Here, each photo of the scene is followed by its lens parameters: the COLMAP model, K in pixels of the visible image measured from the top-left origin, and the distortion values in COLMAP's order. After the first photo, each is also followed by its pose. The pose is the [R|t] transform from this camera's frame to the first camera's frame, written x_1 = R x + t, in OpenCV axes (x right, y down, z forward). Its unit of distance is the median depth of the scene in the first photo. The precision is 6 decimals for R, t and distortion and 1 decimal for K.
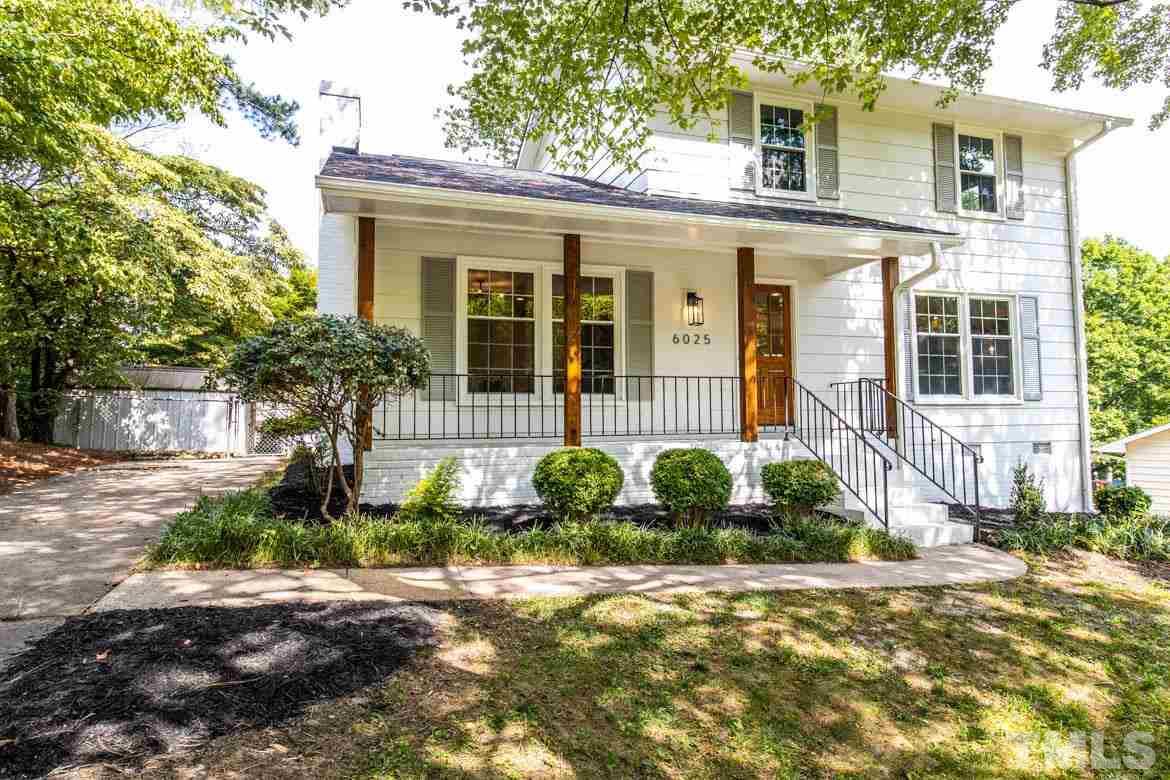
lens RADIAL K [[706.3, 0, 589.1], [0, 706.3, 384.1], [0, 0, 1]] dist [-0.001171, 0.000138]
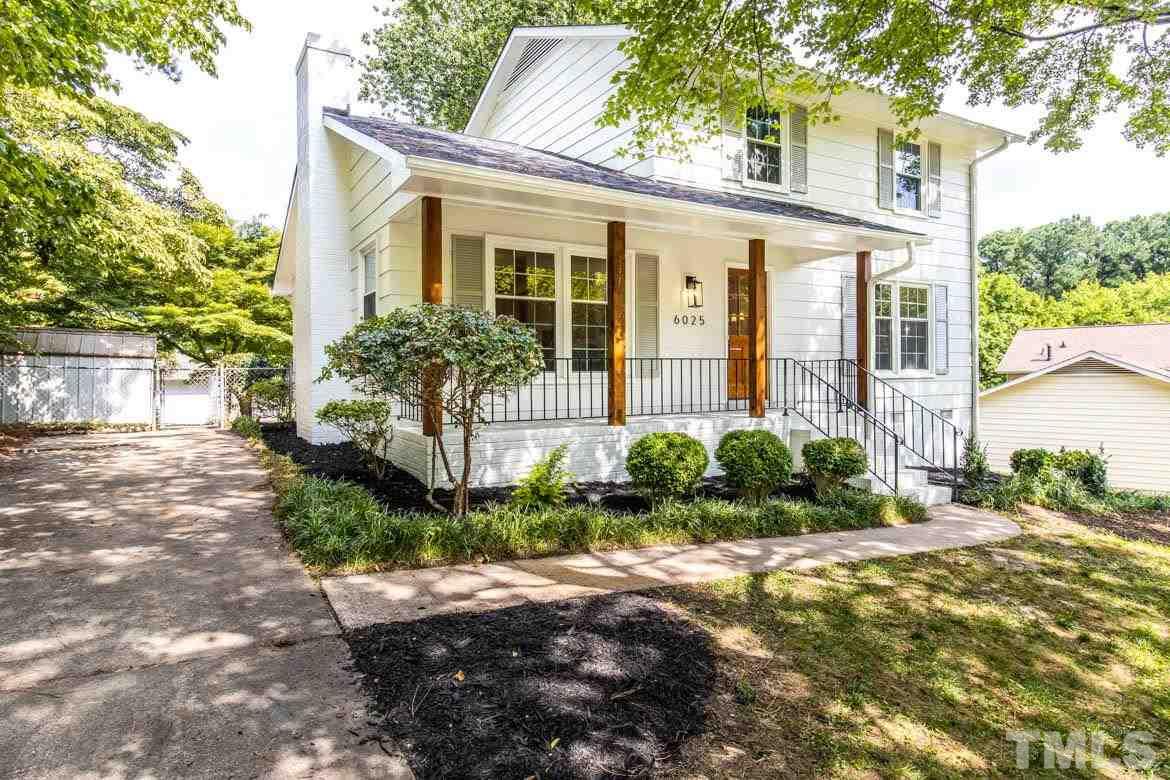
lens RADIAL K [[682.9, 0, 585.0], [0, 682.9, 390.0], [0, 0, 1]] dist [-0.000599, -0.001342]
pose [[0.977833, -0.003165, 0.209364, -0.211176], [-0.012107, 0.997358, 0.071624, -0.027918], [-0.209038, -0.072571, 0.975211, 0.011980]]
